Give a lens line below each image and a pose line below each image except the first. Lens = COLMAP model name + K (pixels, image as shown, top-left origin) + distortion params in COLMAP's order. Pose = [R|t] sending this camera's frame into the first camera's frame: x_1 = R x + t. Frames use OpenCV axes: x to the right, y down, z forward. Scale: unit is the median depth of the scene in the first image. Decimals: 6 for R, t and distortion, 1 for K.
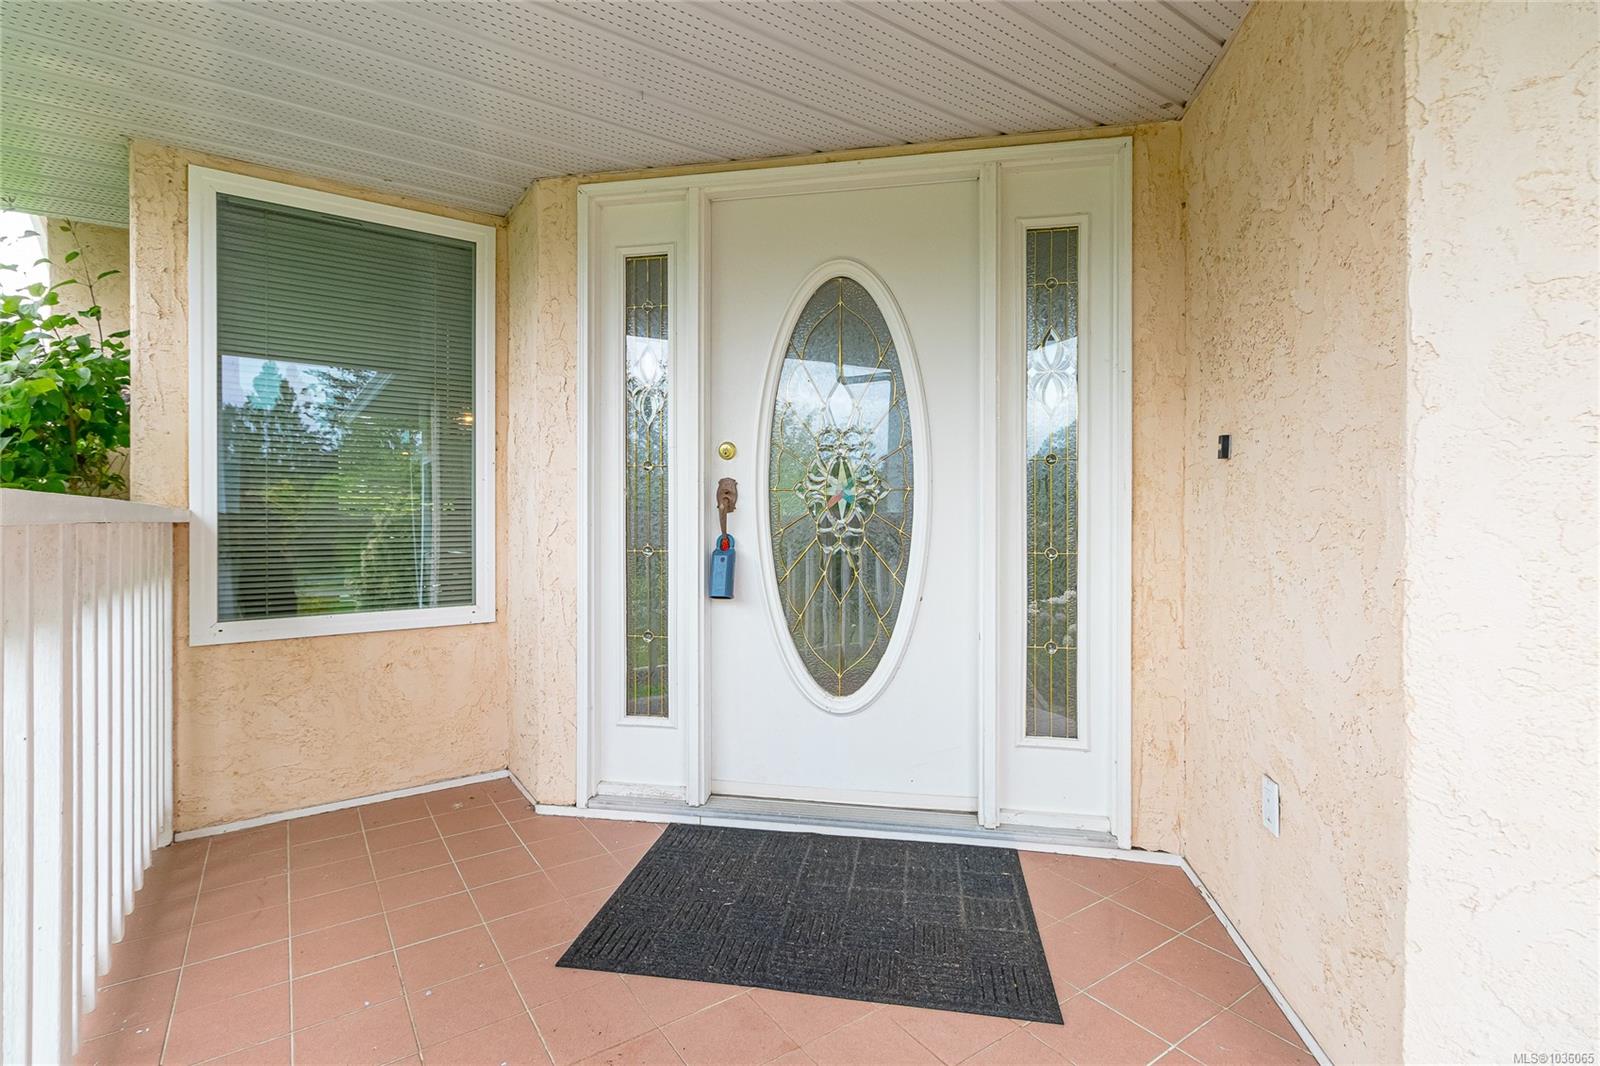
lens RADIAL K [[747.4, 0, 800.0], [0, 747.4, 533.0], [0, 0, 1]] dist [0.001372, 0.000090]
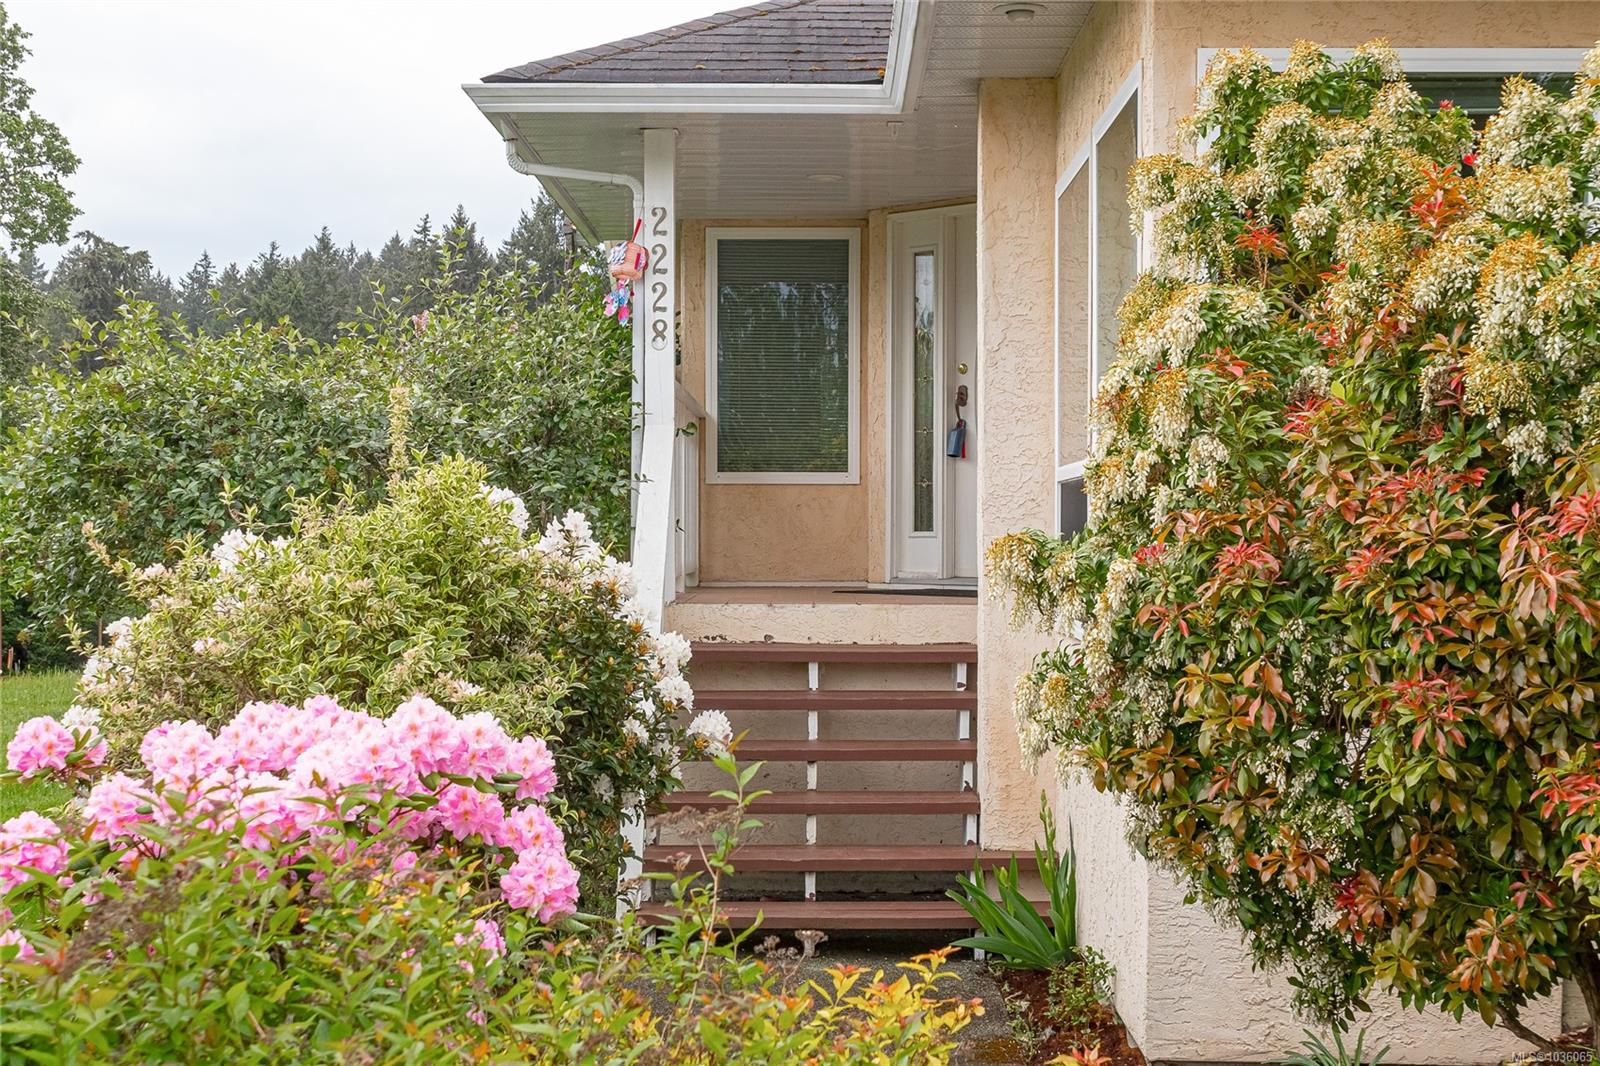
lens RADIAL K [[2380.6, 0, 800.0], [0, 2380.6, 533.0], [0, 0, 1]] dist [0.042673, 0.127045]
pose [[0.814071, -0.000434, -0.580765, 2.660011], [-0.001666, 0.999994, -0.003082, 0.268341], [0.580763, 0.003477, 0.814065, -3.482714]]
